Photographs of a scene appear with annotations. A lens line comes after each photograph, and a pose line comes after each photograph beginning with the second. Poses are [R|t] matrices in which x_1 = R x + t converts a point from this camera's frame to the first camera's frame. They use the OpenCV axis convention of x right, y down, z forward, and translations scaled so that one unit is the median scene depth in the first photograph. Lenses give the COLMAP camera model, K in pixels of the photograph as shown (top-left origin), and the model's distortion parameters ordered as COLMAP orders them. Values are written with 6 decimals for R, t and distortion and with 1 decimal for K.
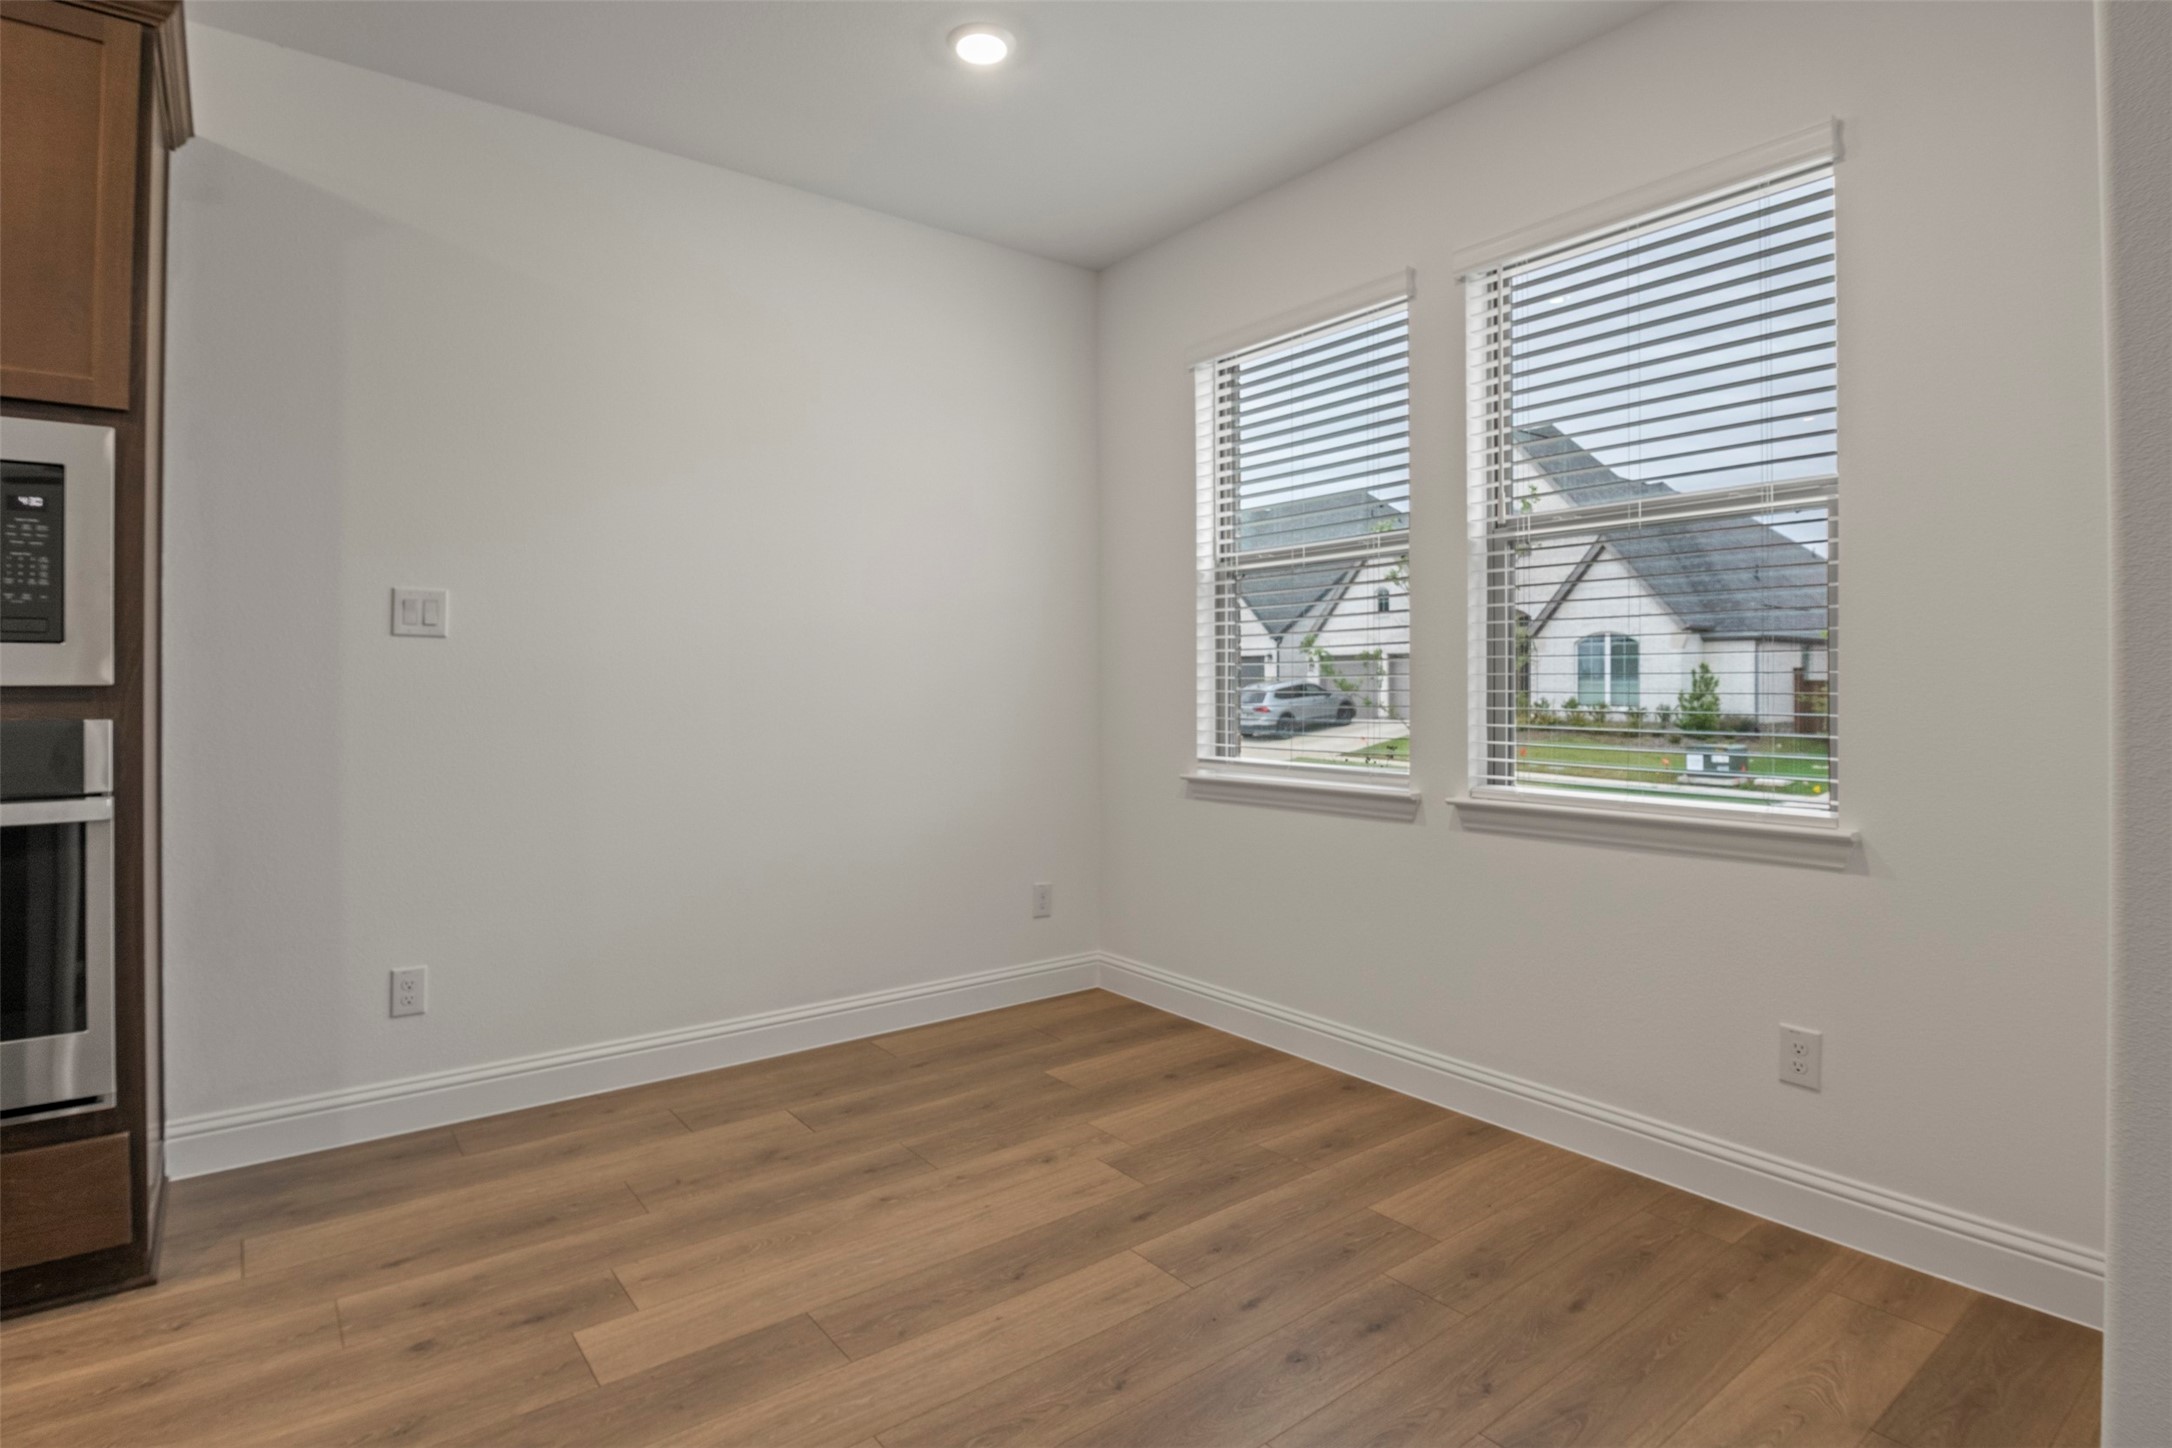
lens RADIAL K [[1090.8, 0, 1075.1], [0, 1090.8, 687.4], [0, 0, 1]] dist [-0.014262, -0.007838]
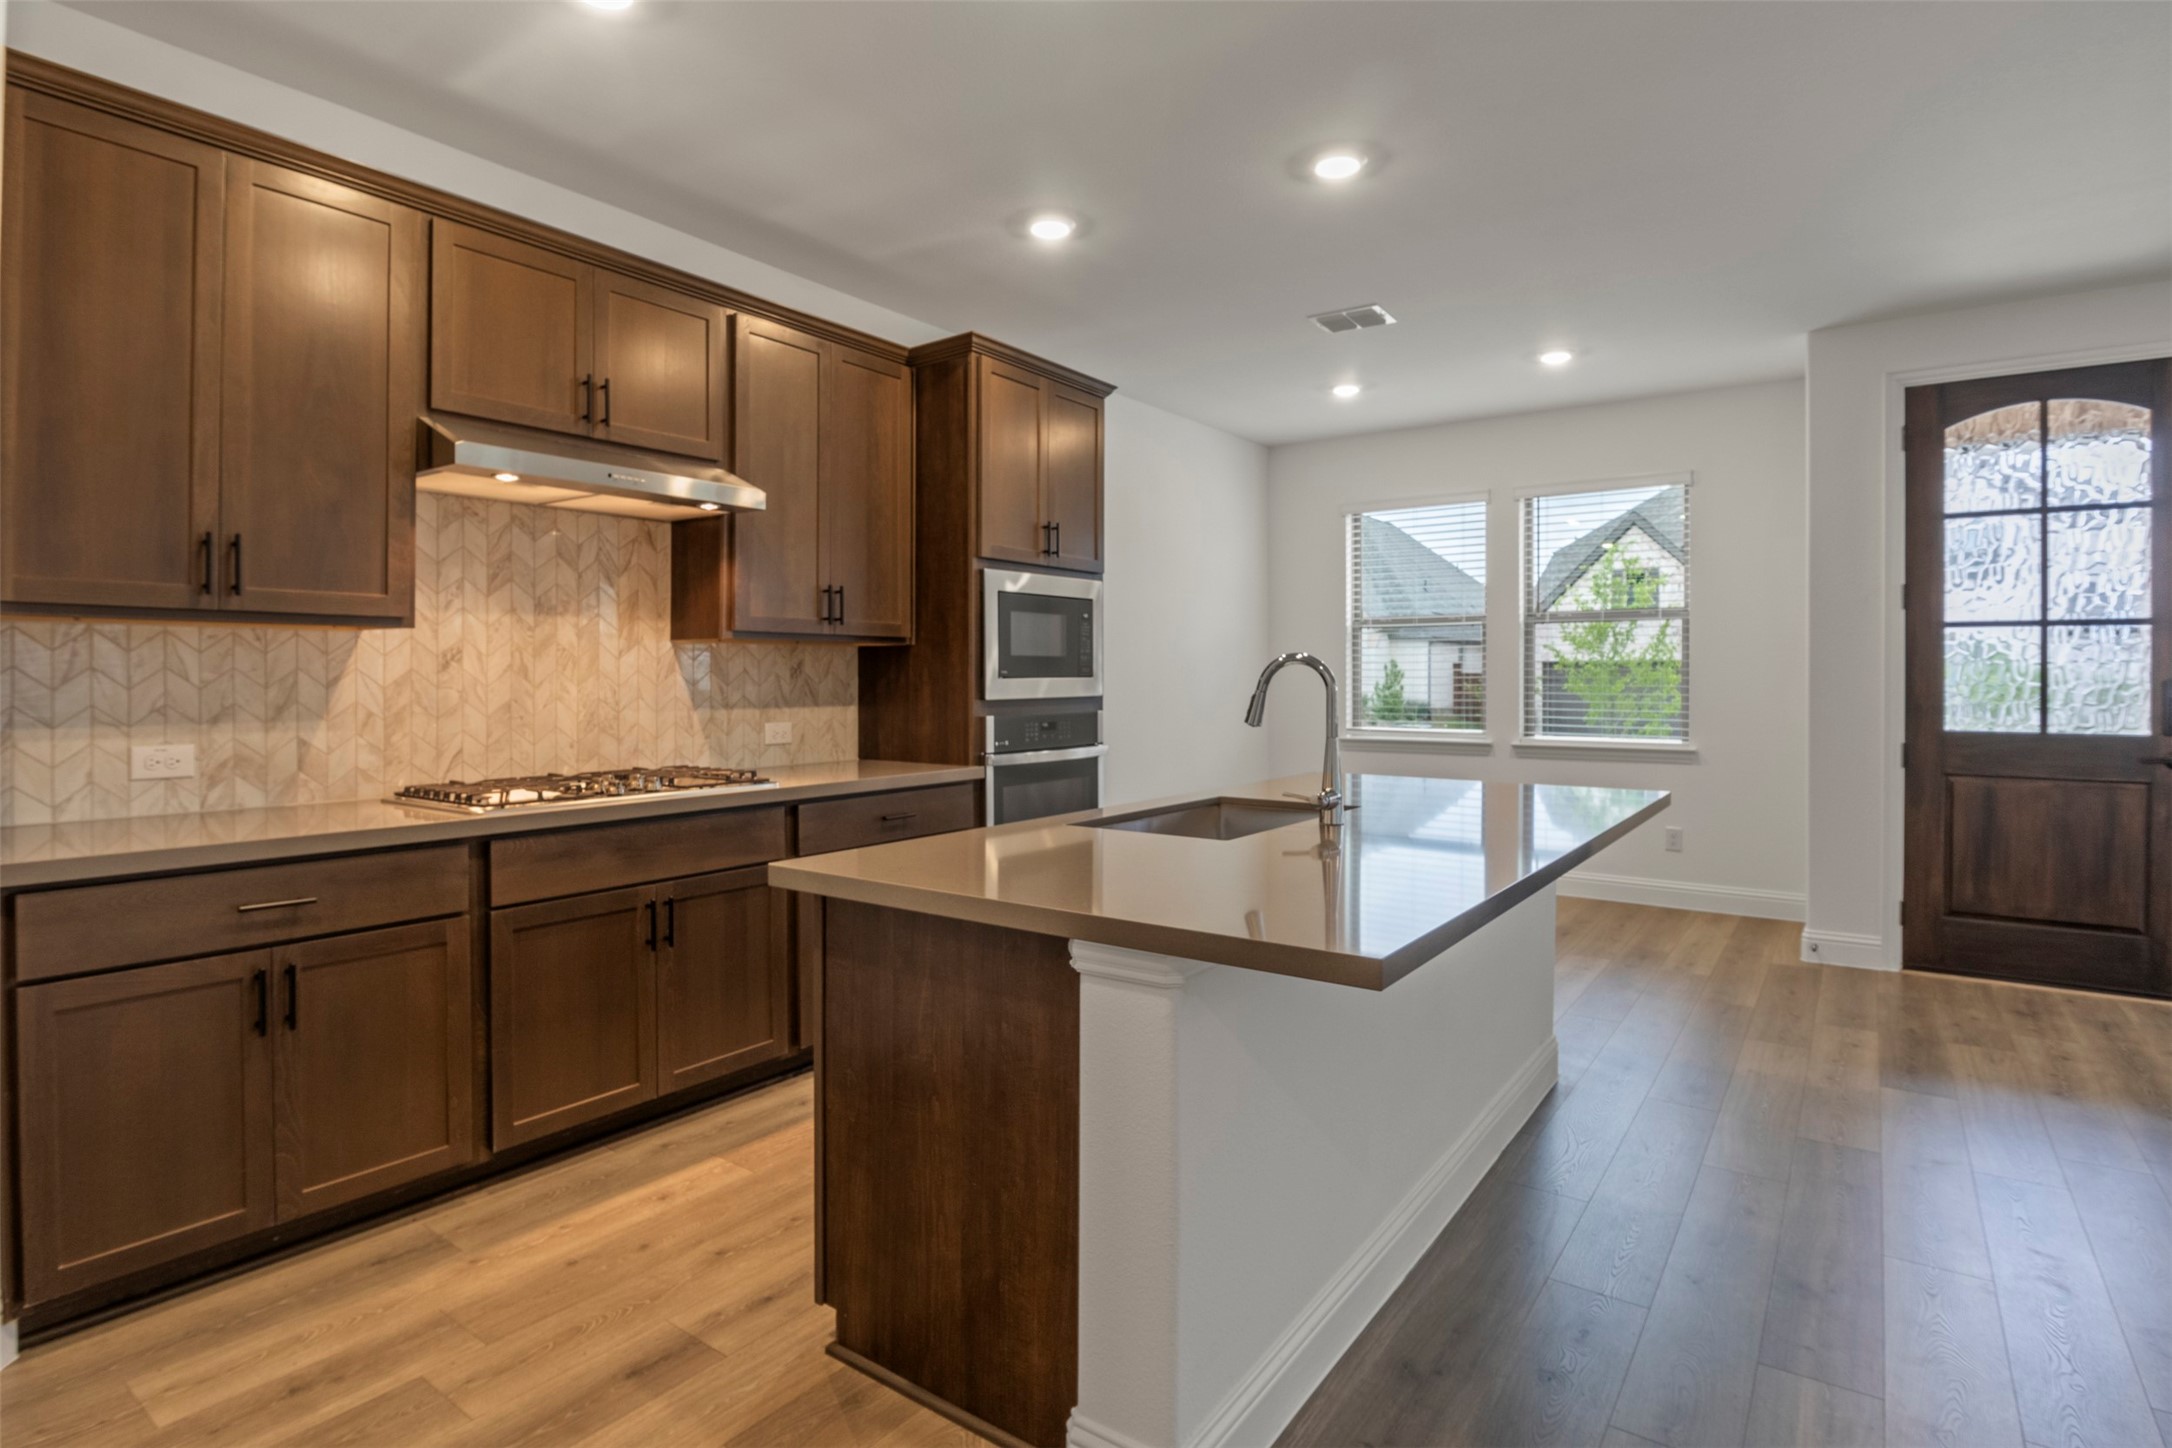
lens RADIAL K [[1090.8, 0, 1071.1], [0, 1090.8, 679.9], [0, 0, 1]] dist [-0.014262, -0.007838]
pose [[0.960134, 0.000443, 0.279540, -0.862919], [-0.001707, 0.999989, 0.004276, -0.024278], [-0.279535, -0.004582, 0.960124, -0.646408]]
